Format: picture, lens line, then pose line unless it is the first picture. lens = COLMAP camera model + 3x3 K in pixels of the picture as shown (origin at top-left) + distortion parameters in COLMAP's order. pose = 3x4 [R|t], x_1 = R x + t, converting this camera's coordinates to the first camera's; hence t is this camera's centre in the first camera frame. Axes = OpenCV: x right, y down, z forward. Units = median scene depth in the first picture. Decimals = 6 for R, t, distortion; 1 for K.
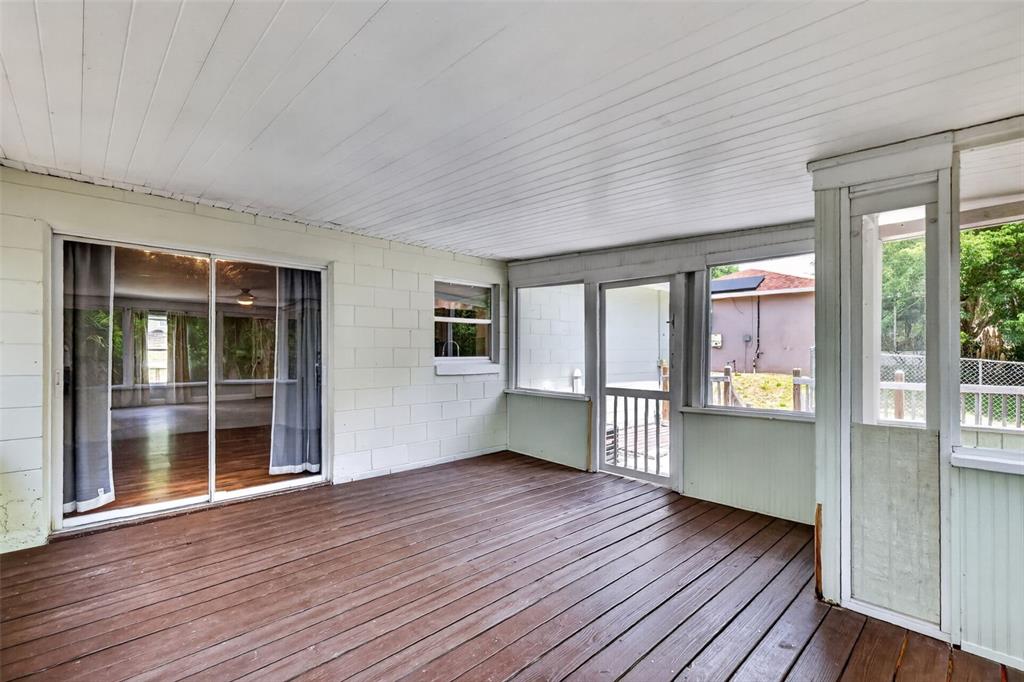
lens RADIAL K [[456.5, 0, 518.2], [0, 456.5, 349.3], [0, 0, 1]] dist [0.003687, 0.000356]
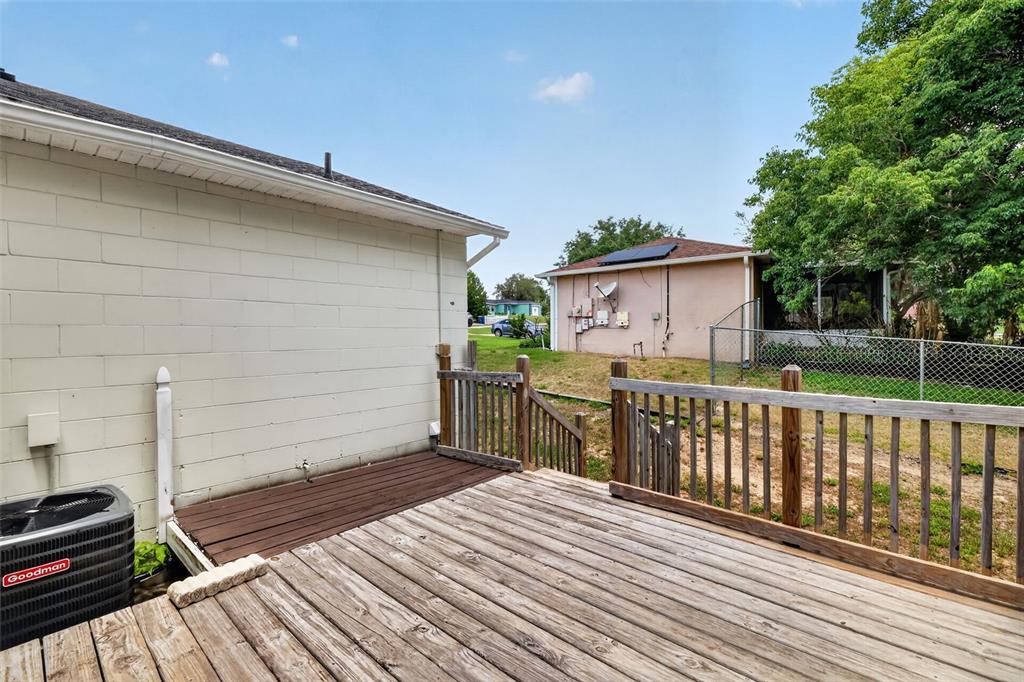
lens RADIAL K [[450.4, 0, 512.0], [0, 450.4, 341.0], [0, 0, 1]] dist [0.001587, 0.000185]
pose [[0.997726, -0.008278, 0.066894, 0.274293], [0.006909, 0.999762, 0.020683, 0.004757], [-0.067049, -0.020173, 0.997546, 0.282871]]
